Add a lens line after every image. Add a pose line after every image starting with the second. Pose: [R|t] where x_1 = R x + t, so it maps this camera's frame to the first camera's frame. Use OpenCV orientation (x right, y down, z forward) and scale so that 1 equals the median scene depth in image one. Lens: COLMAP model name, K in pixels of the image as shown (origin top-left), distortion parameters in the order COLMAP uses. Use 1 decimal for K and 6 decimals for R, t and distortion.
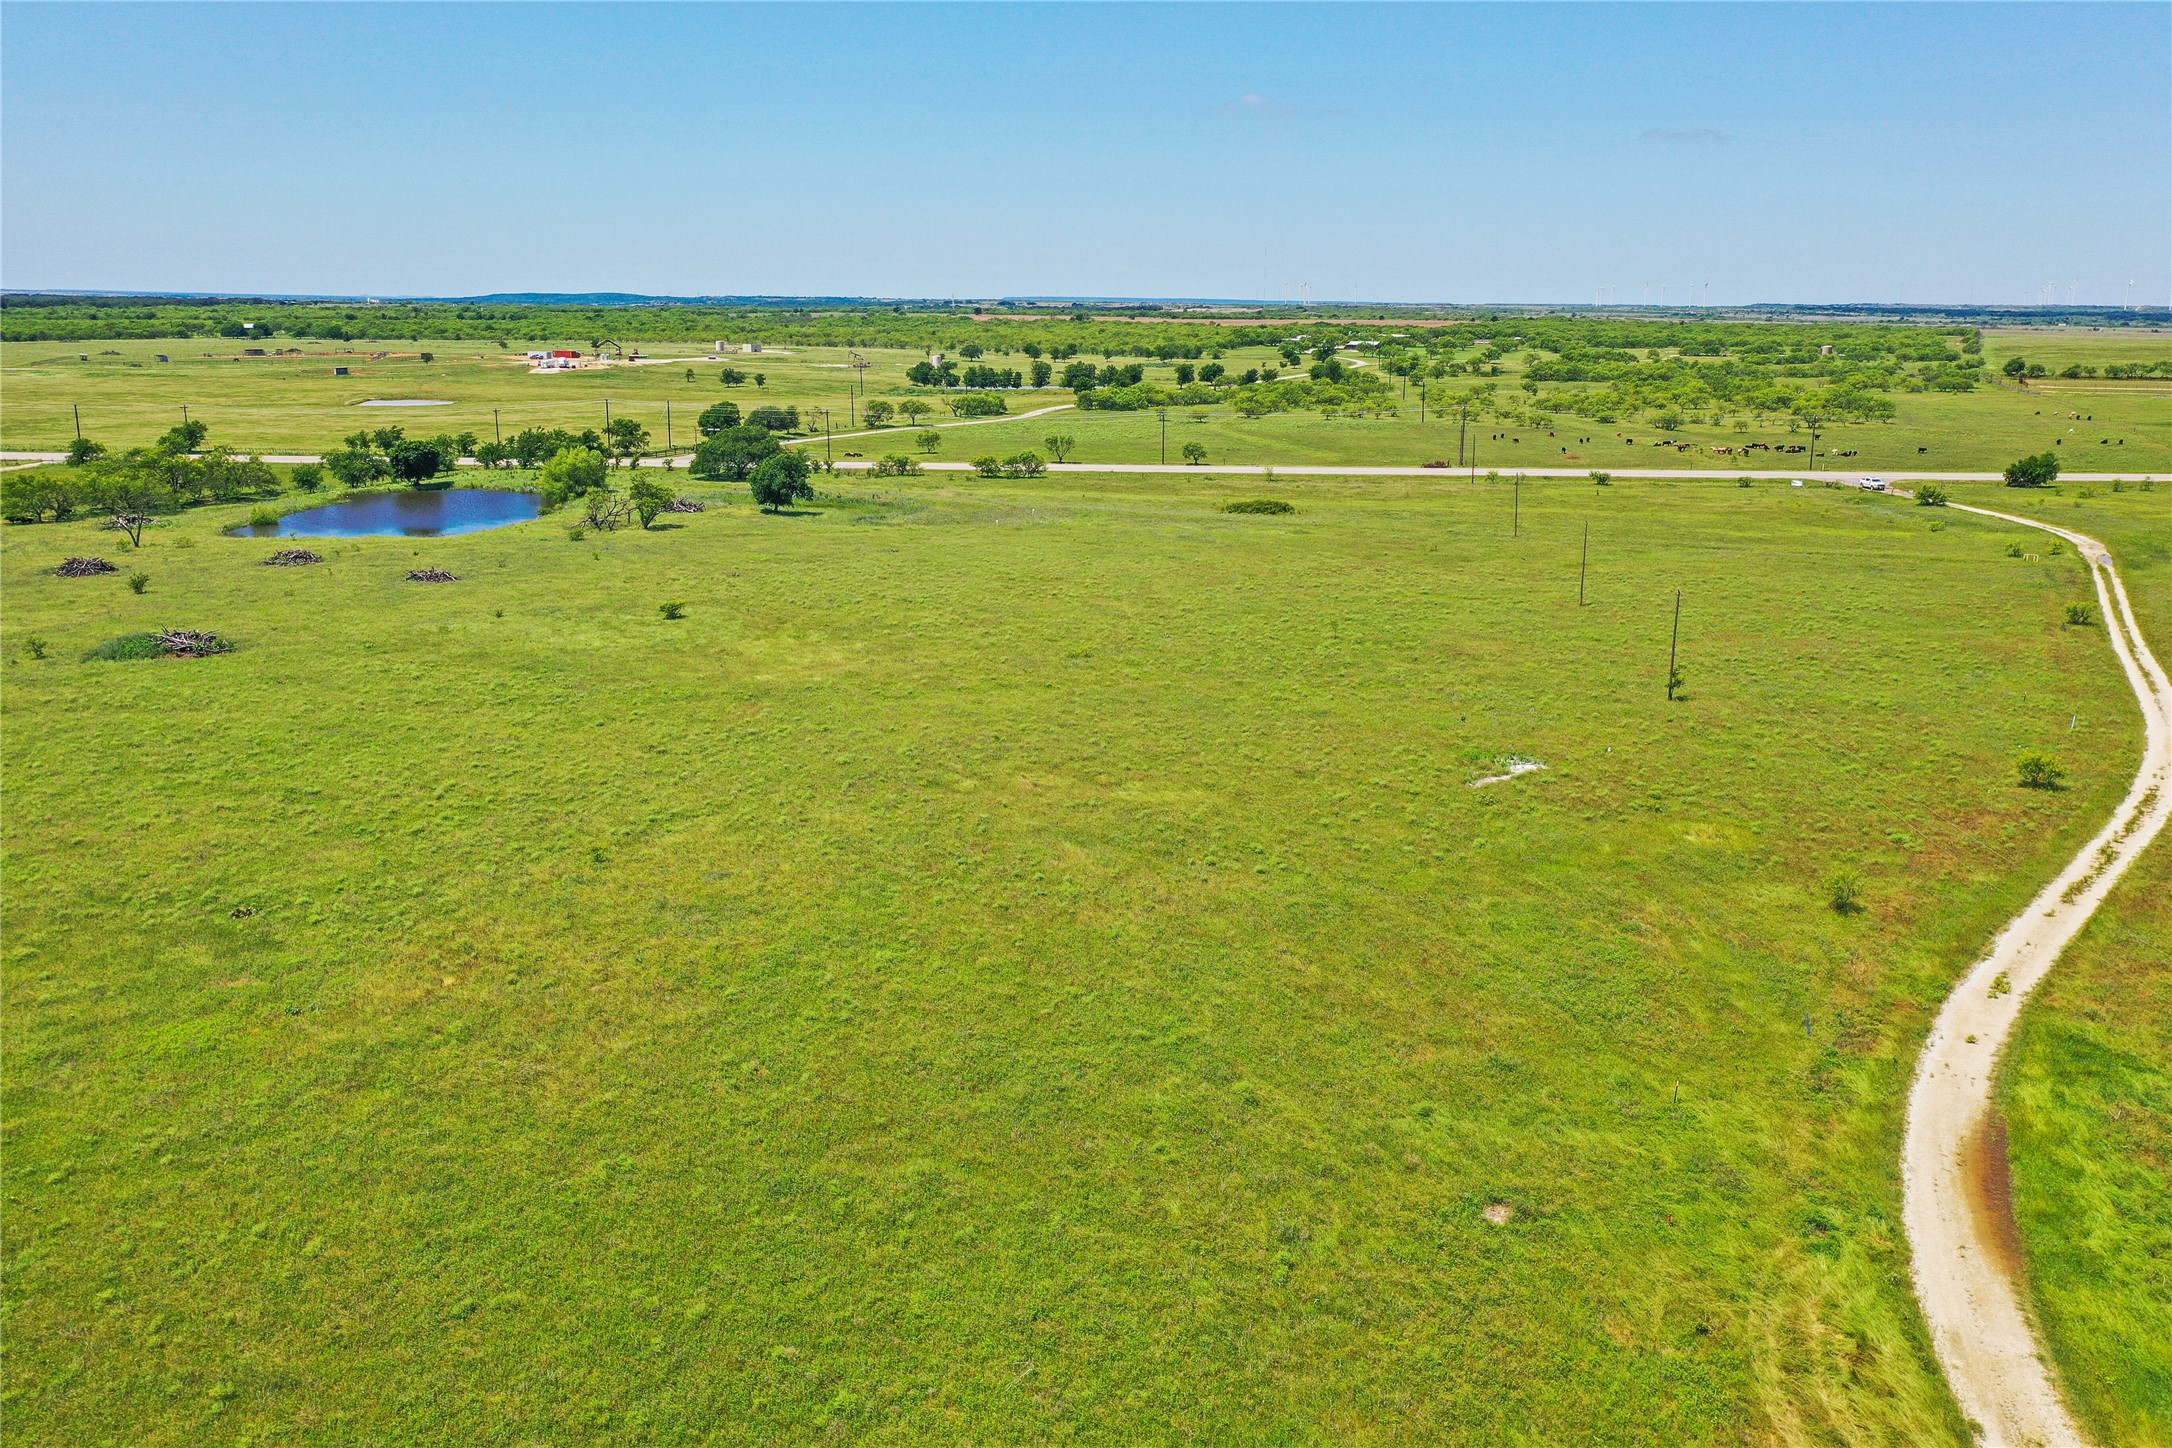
lens RADIAL K [[1804.0, 0, 1086.0], [0, 1804.0, 724.0], [0, 0, 1]] dist [-0.000008, 0.000352]
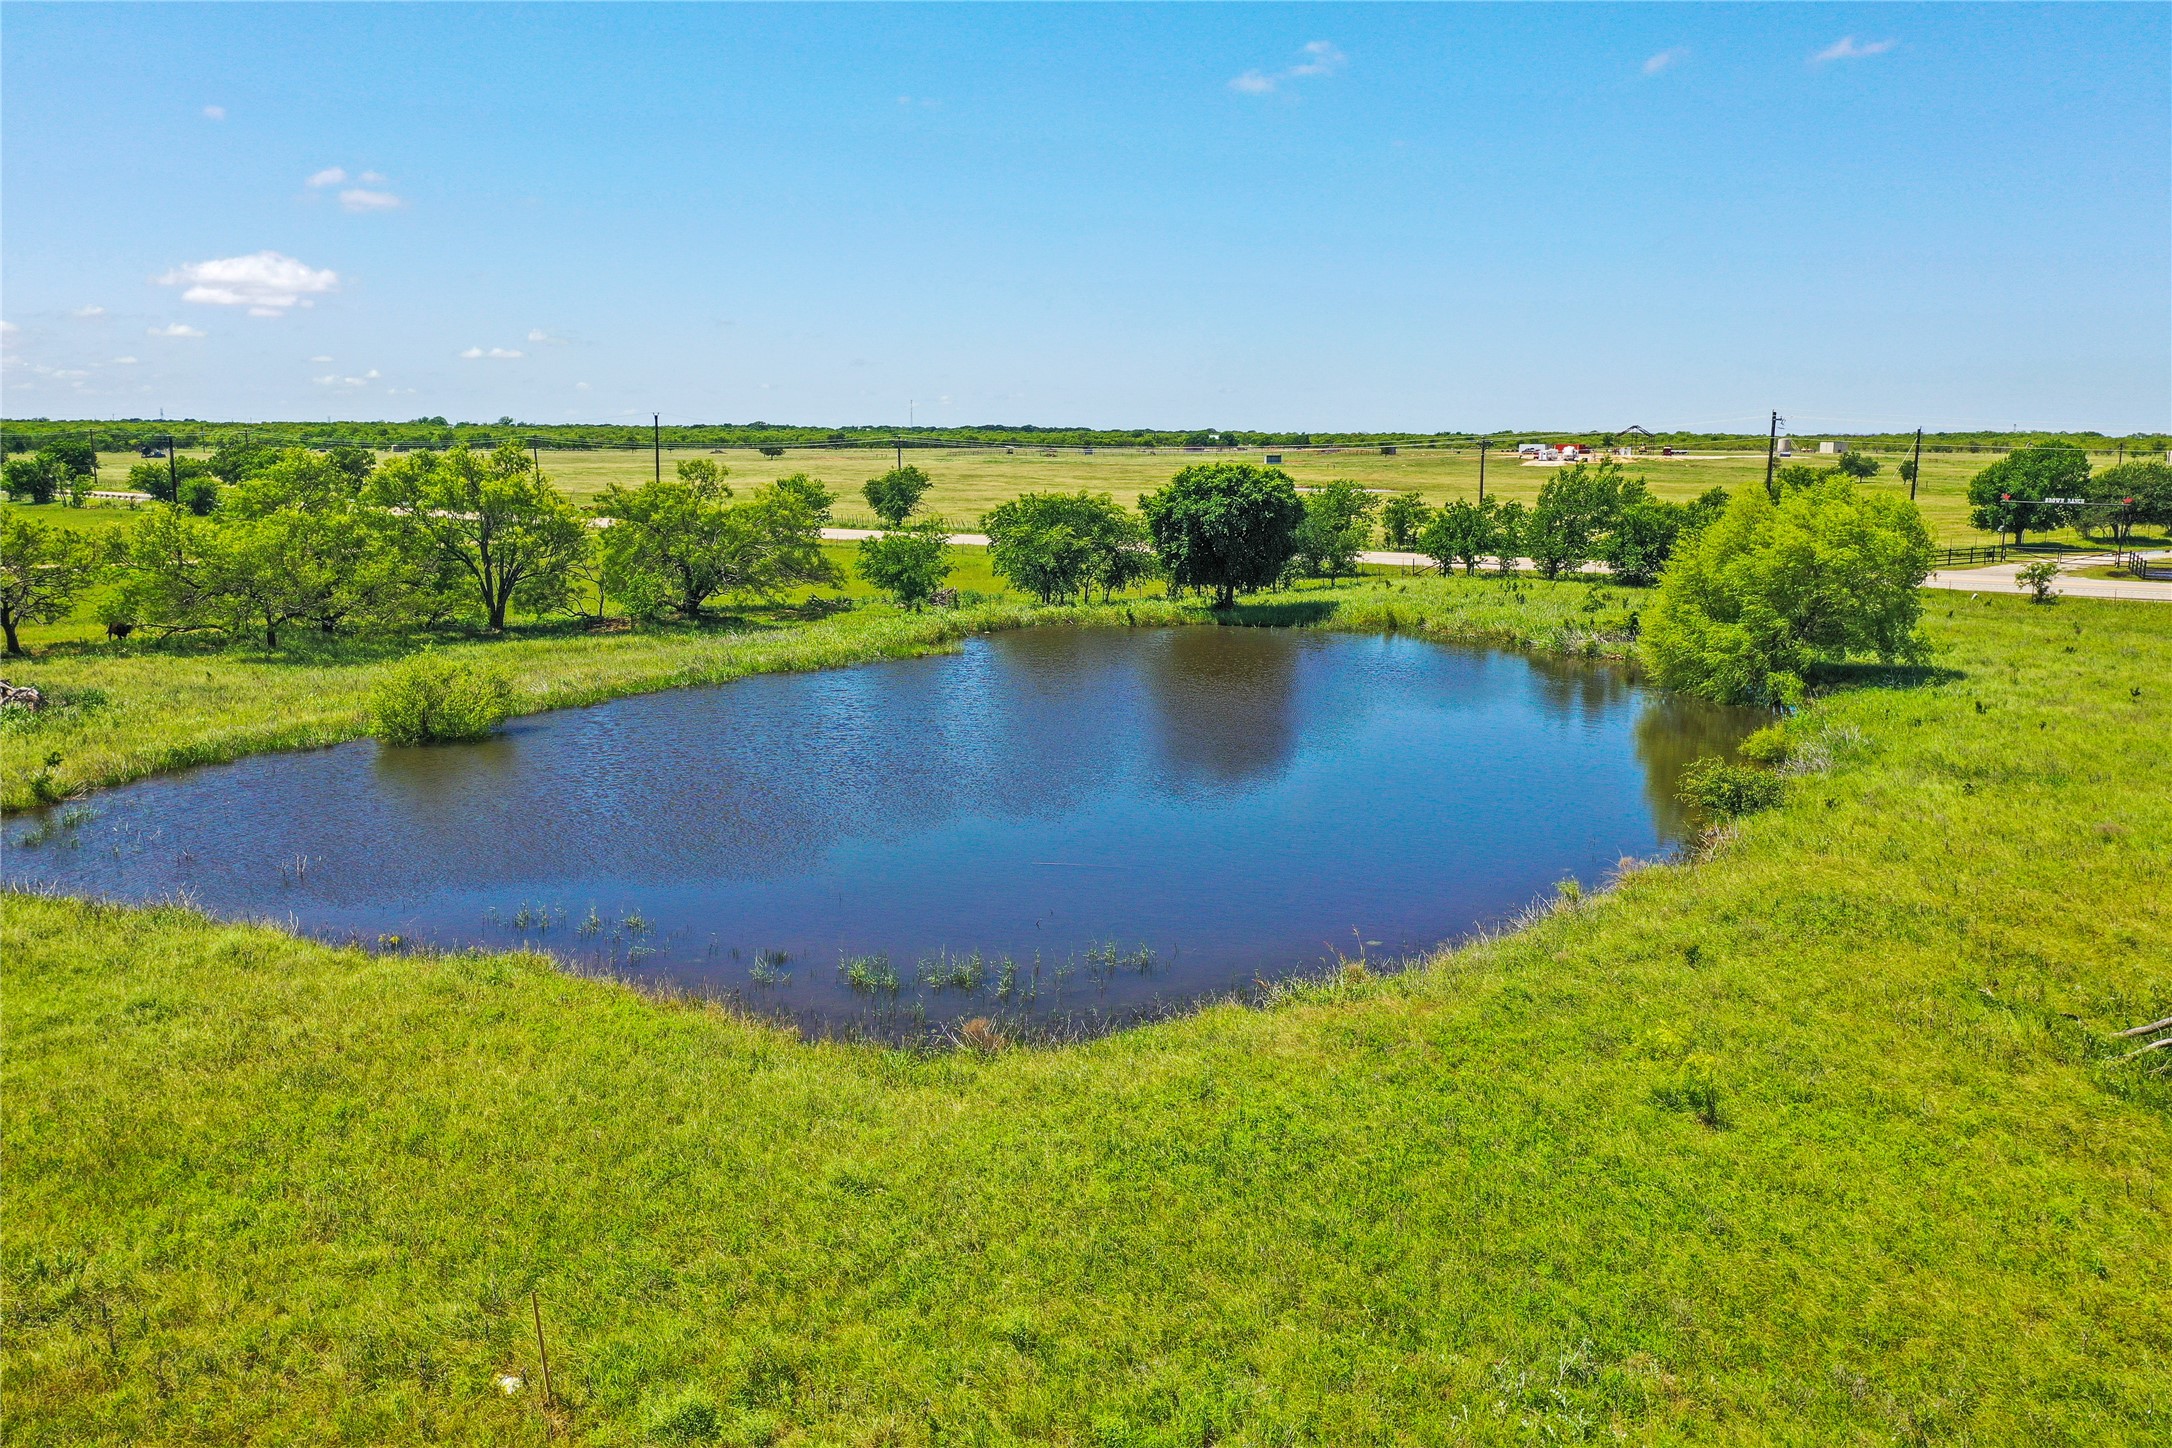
lens RADIAL K [[1804.0, 0, 1086.0], [0, 1804.0, 724.0], [0, 0, 1]] dist [-0.000008, 0.000352]
pose [[0.869509, 0.083477, -0.486812, -0.233568], [-0.123365, 0.991081, -0.050398, -0.092126], [0.478263, 0.103877, 0.872052, 0.706122]]
